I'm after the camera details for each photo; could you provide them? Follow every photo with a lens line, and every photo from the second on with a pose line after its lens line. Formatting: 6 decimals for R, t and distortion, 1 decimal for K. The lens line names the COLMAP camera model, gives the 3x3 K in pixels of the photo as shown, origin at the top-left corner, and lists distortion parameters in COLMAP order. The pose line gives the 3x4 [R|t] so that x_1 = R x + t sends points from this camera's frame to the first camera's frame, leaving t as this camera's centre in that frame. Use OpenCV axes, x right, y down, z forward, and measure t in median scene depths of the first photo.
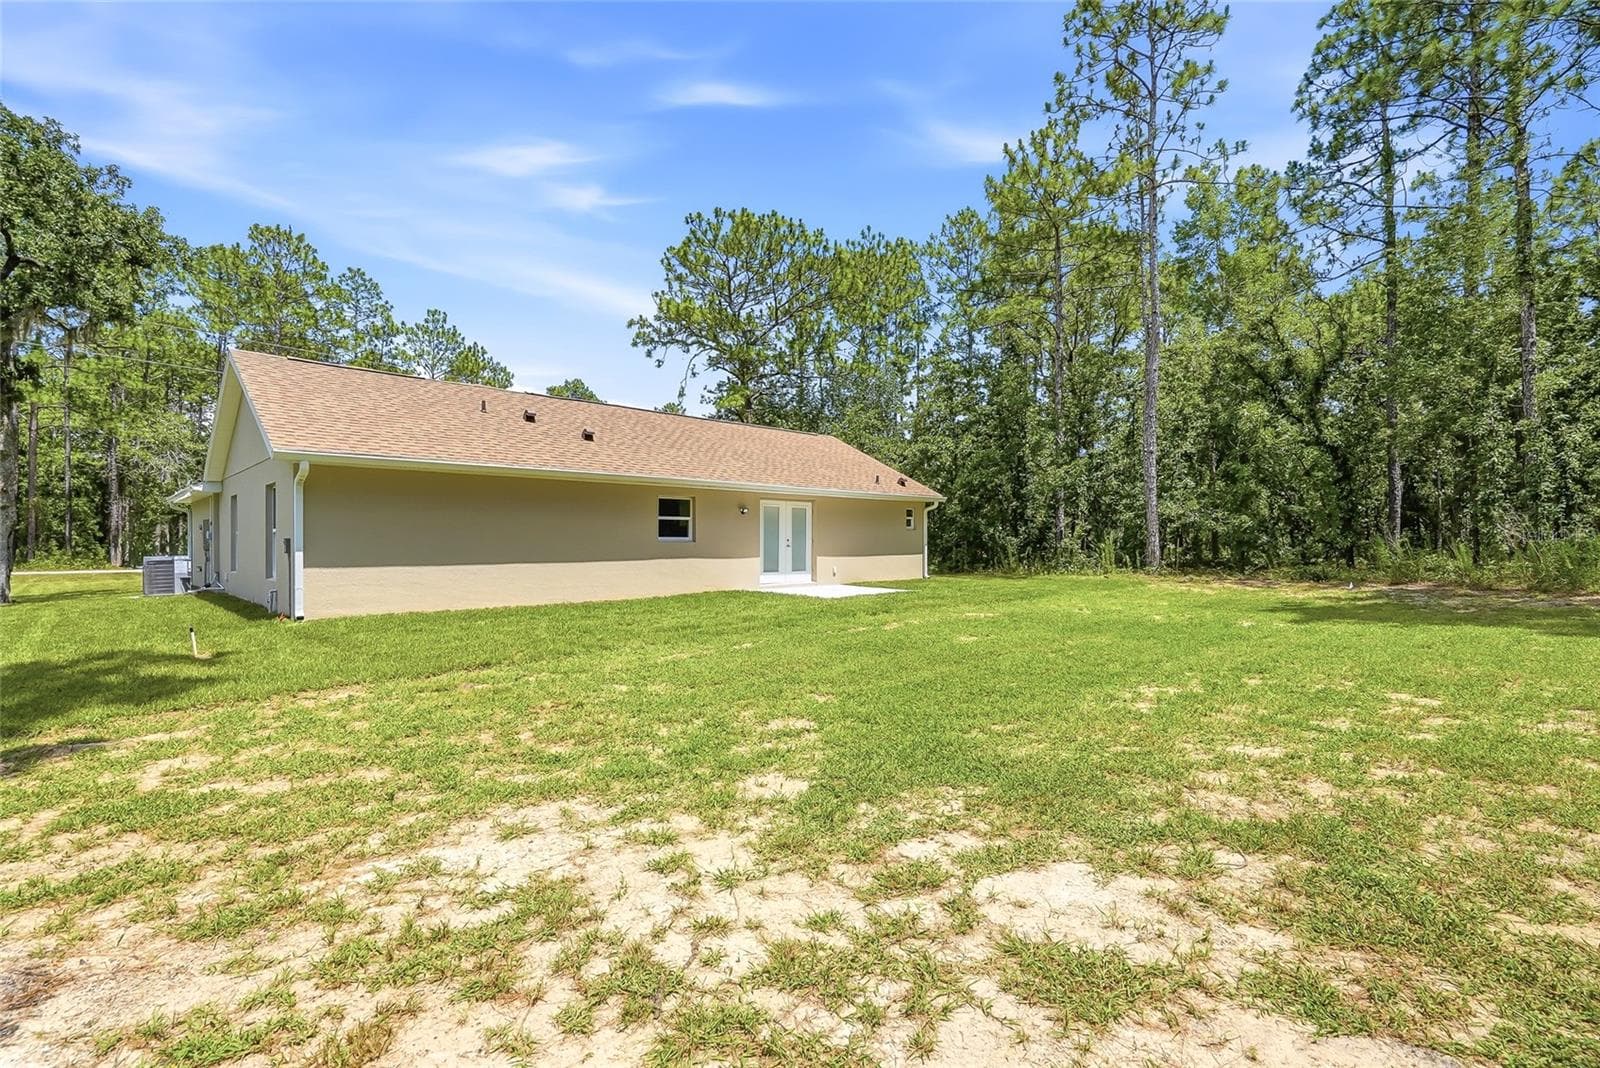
lens RADIAL K [[913.2, 0, 800.0], [0, 913.2, 534.0], [0, 0, 1]] dist [-0.003888, -0.000461]
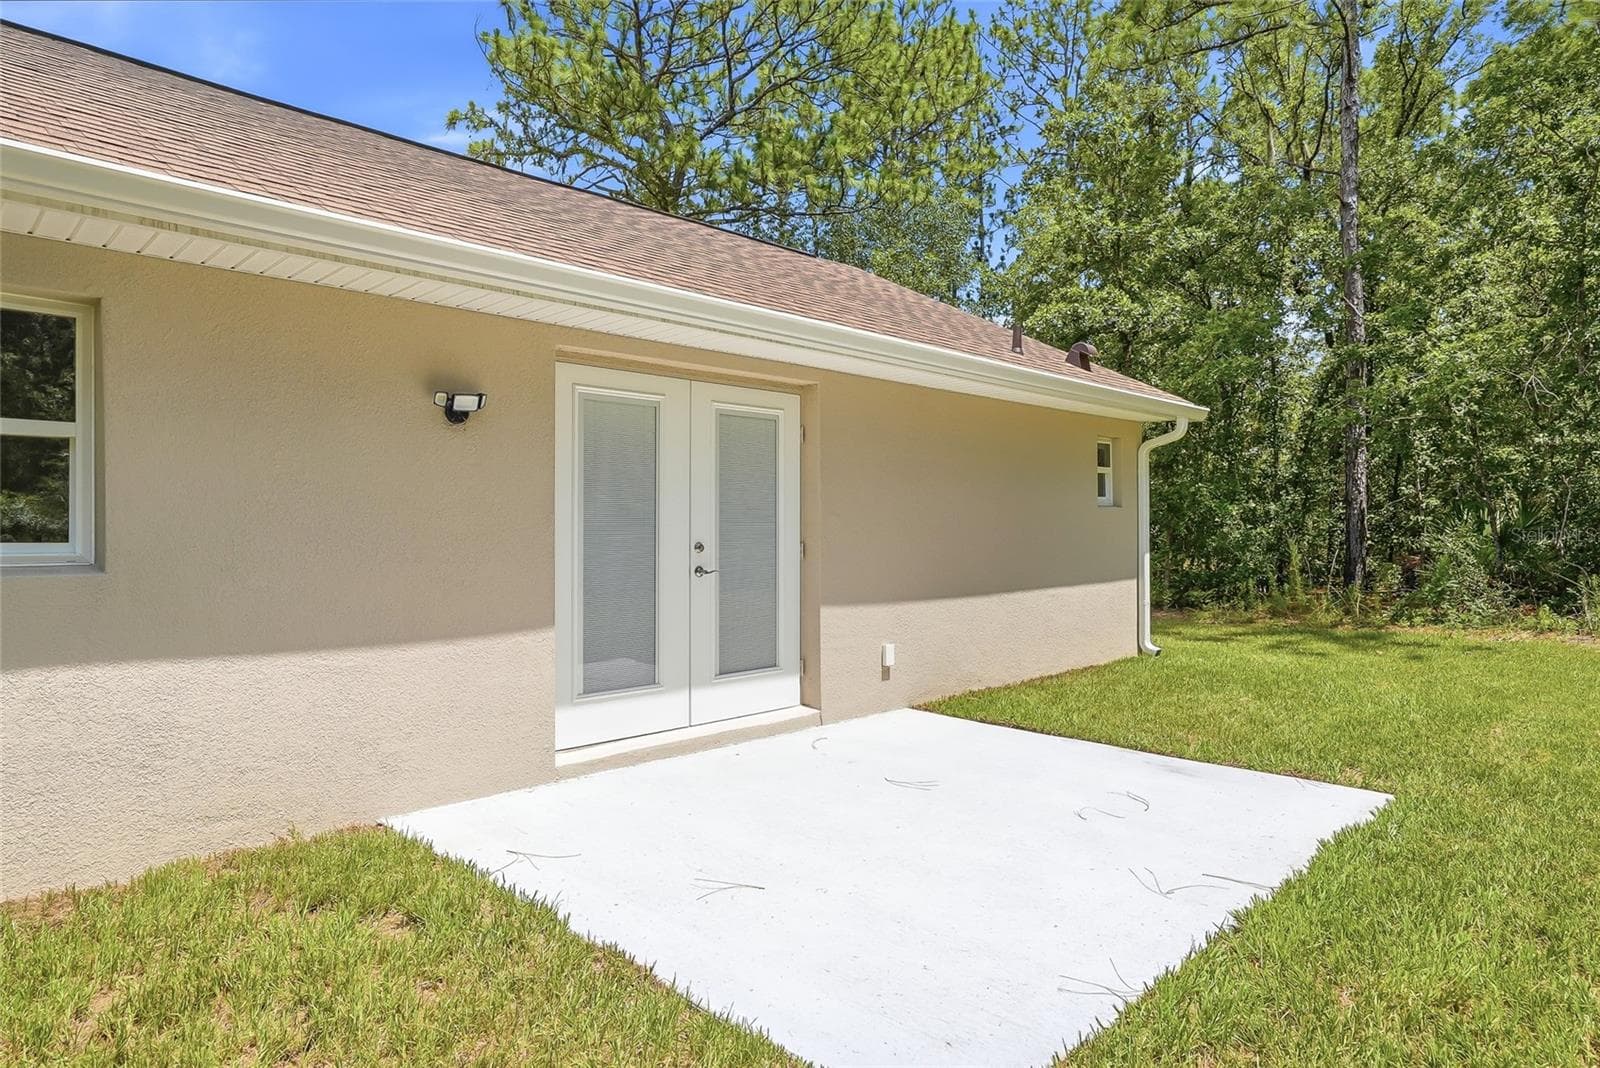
lens RADIAL K [[1118.2, 0, 822.7], [0, 1118.2, 520.8], [0, 0, 1]] dist [0.002015, 0.001014]
pose [[0.999596, -0.005037, 0.027990, 0.010586], [0.005161, 0.999977, -0.004361, 0.001561], [-0.027968, 0.004503, 0.999599, 0.713280]]
